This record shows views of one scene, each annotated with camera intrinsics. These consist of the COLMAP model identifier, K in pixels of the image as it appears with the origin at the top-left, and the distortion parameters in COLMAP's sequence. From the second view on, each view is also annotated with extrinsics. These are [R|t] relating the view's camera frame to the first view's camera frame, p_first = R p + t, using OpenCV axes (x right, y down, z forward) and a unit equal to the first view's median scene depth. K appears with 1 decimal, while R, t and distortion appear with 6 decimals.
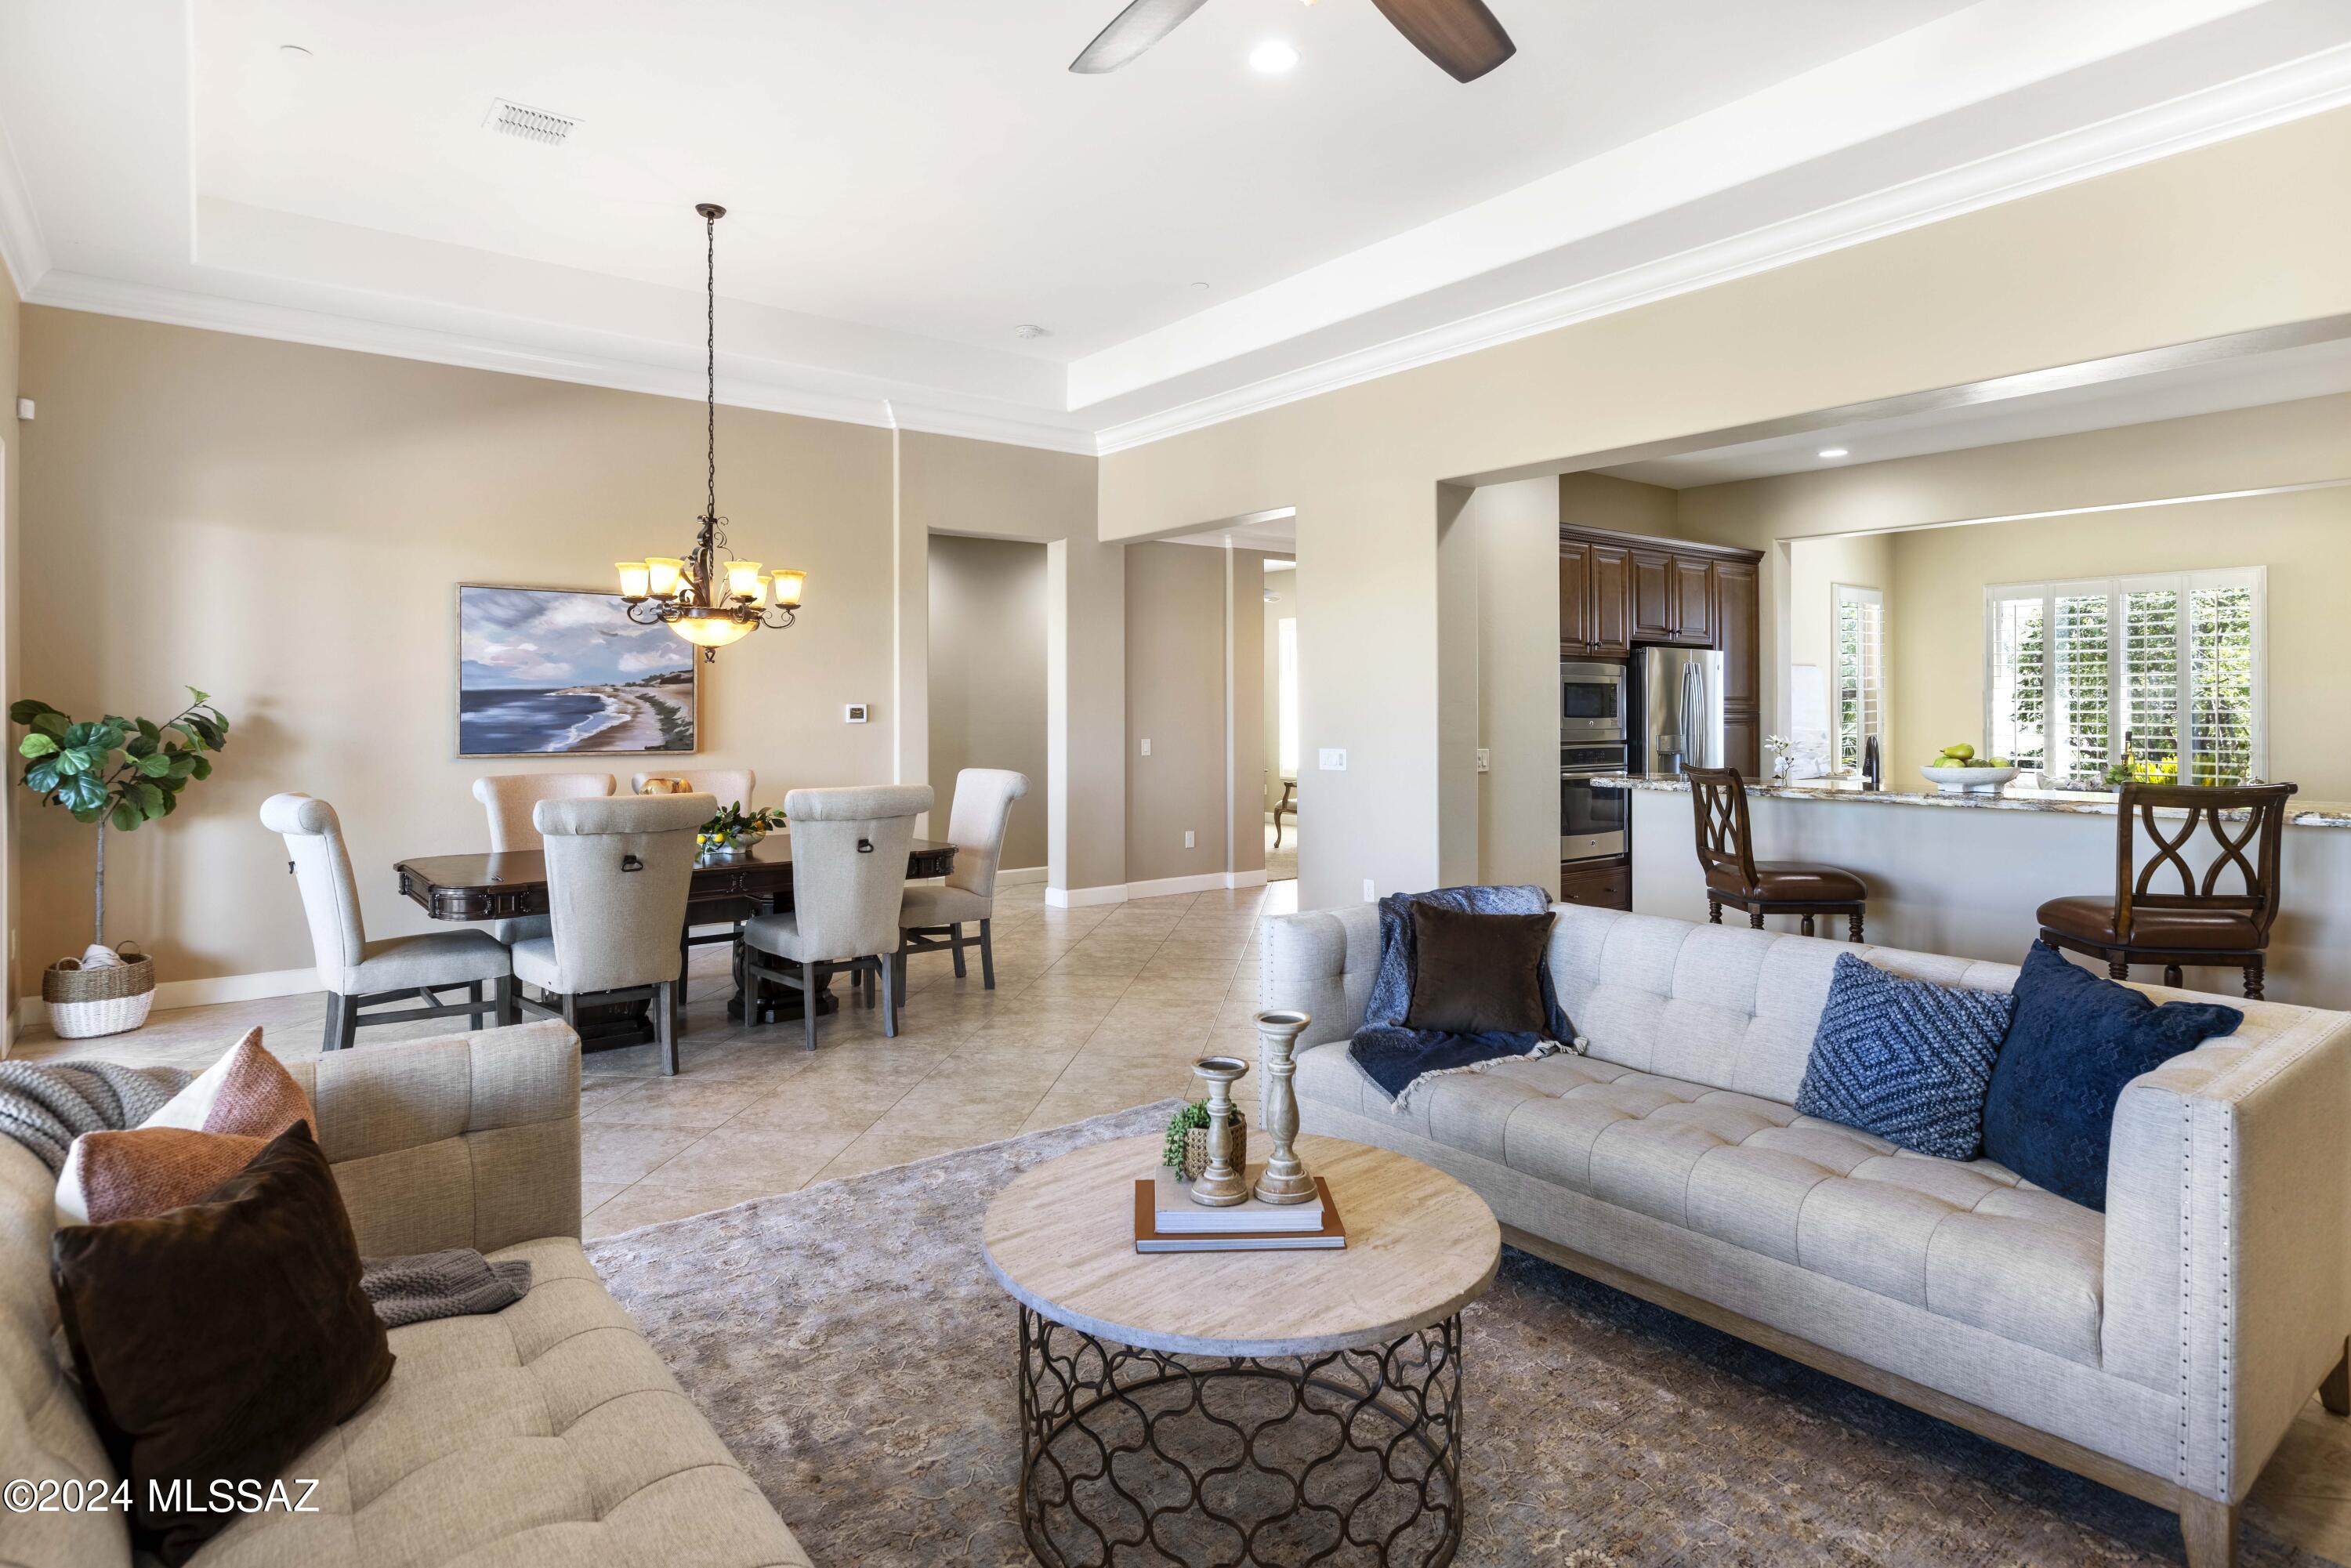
lens RADIAL K [[1270.6, 0, 1183.0], [0, 1270.6, 705.0], [0, 0, 1]] dist [-0.001118, 0.000326]
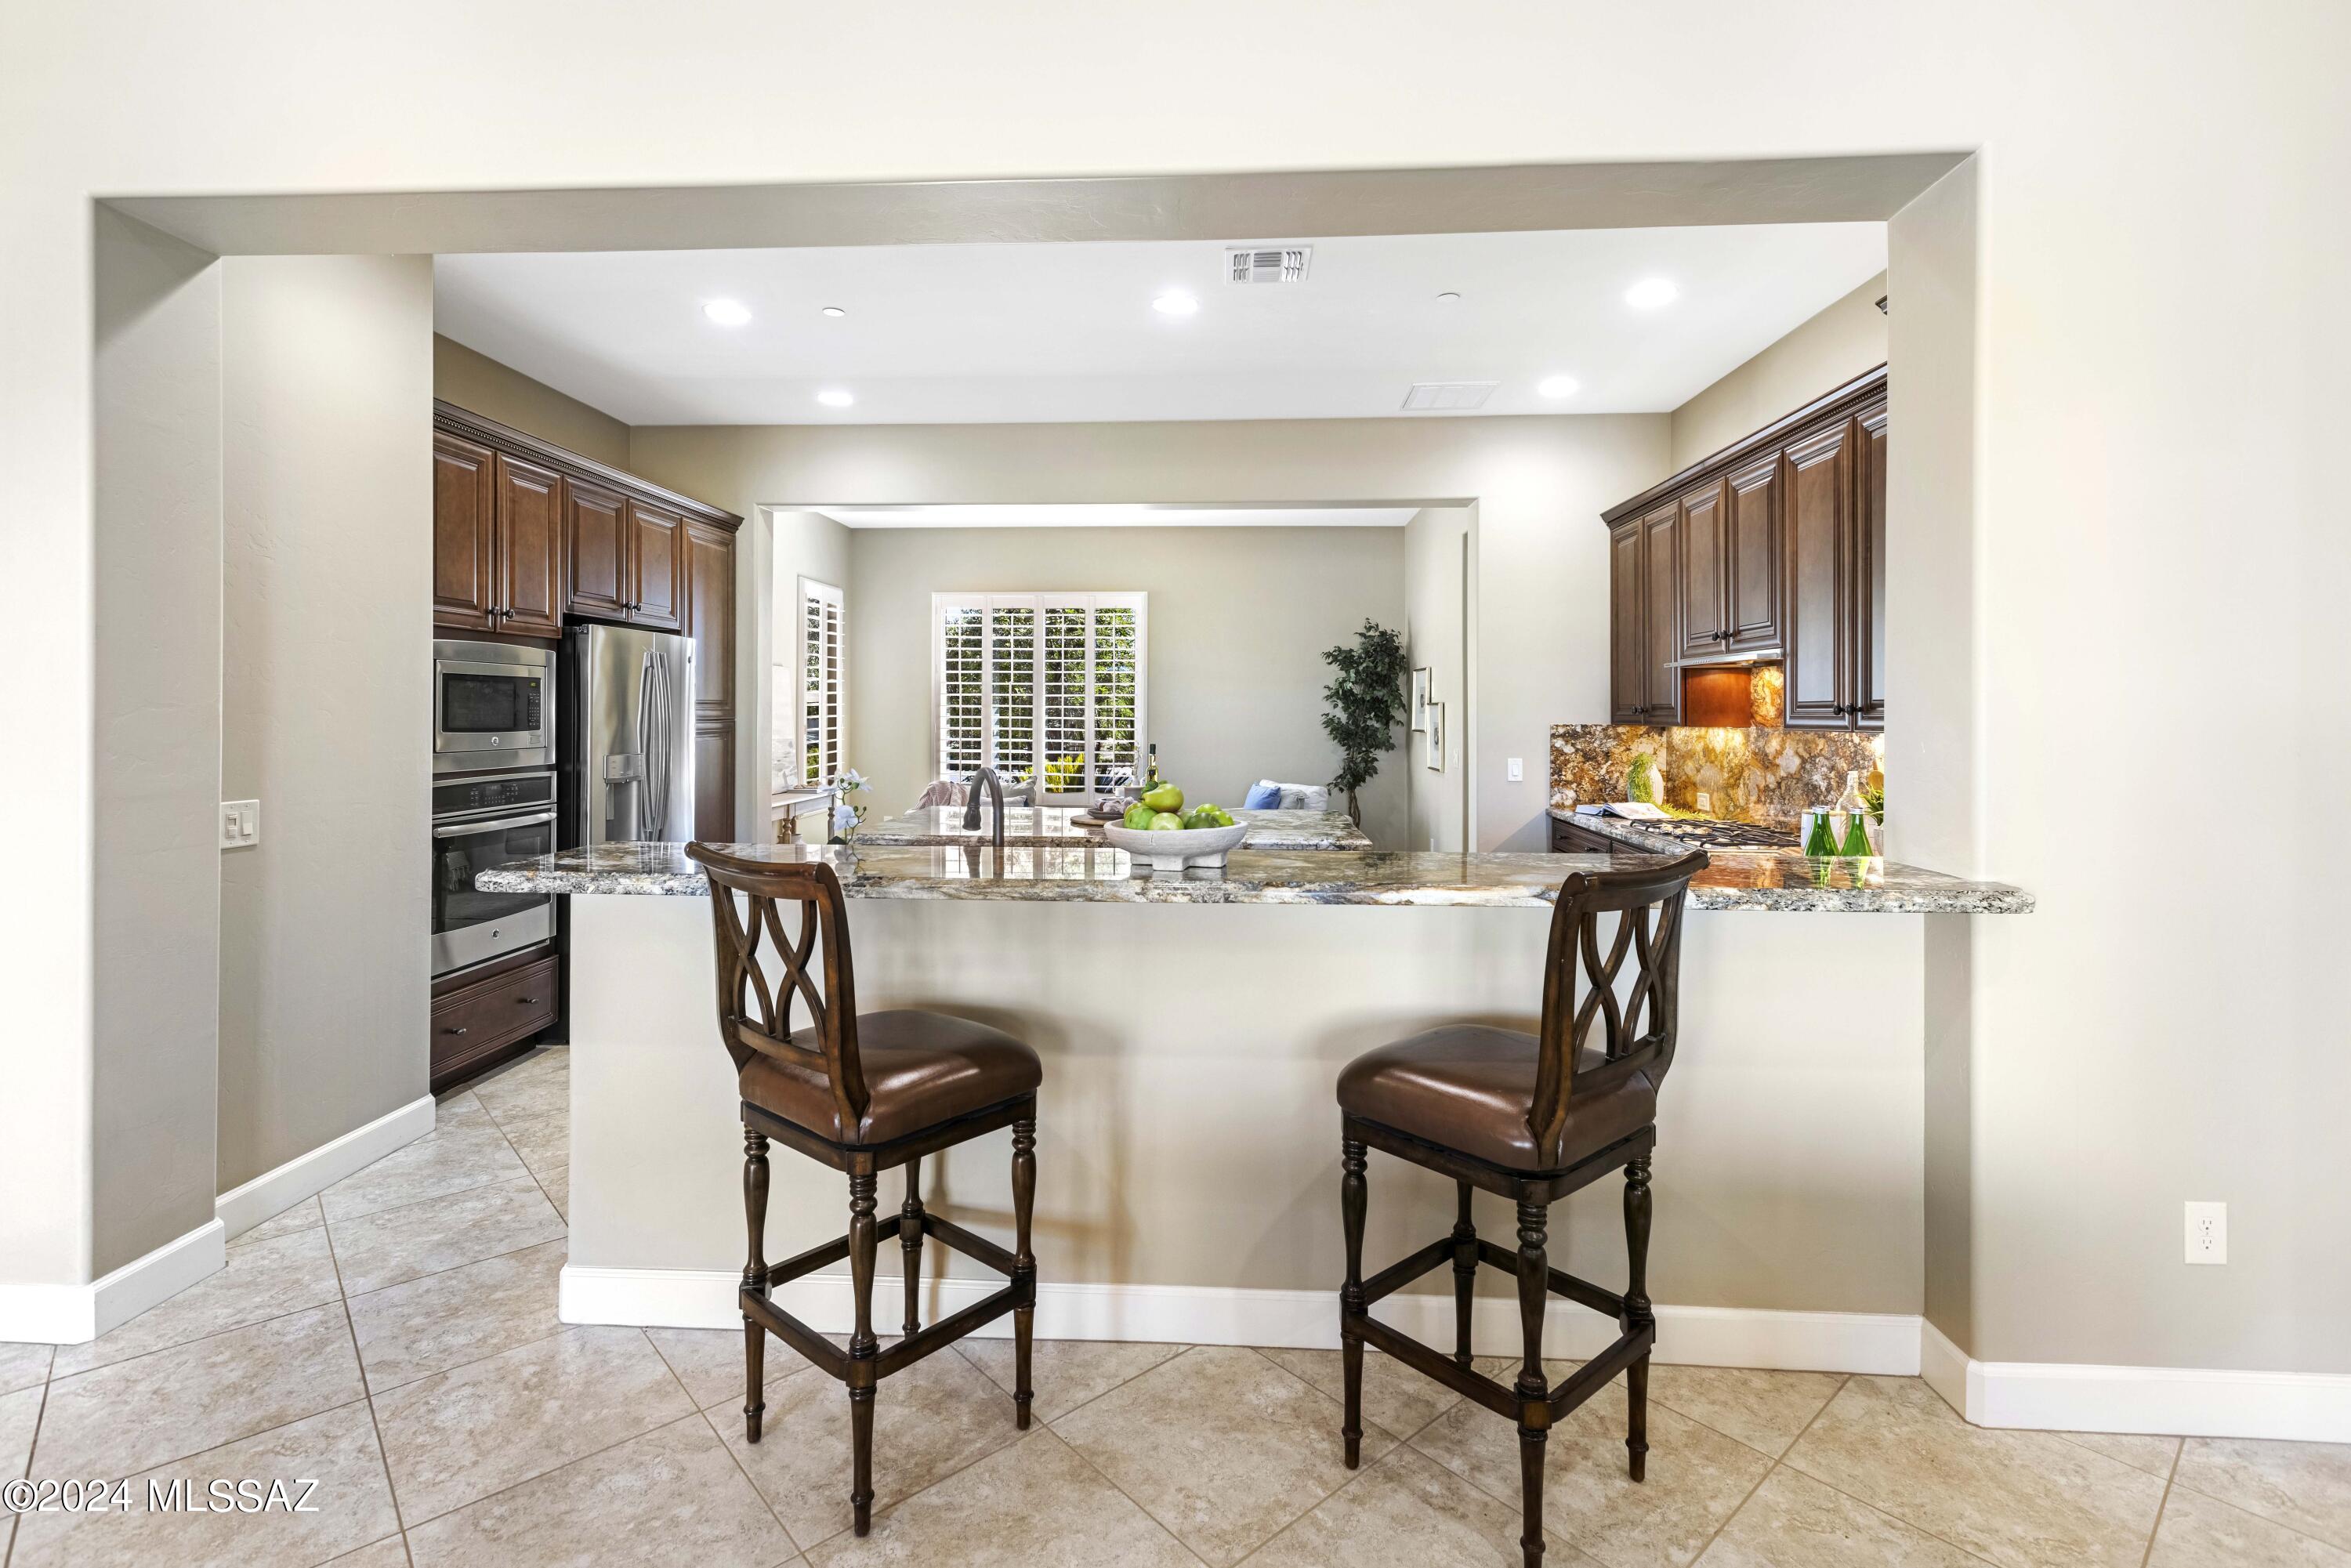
lens RADIAL K [[1104.1, 0, 1167.3], [0, 1104.1, 715.0], [0, 0, 1]] dist [0.000774, -0.000426]
pose [[0.663393, 0.003838, 0.748261, 0.133935], [-0.009812, 0.999945, 0.003570, -0.002902], [-0.748207, -0.009710, 0.663395, 0.391927]]
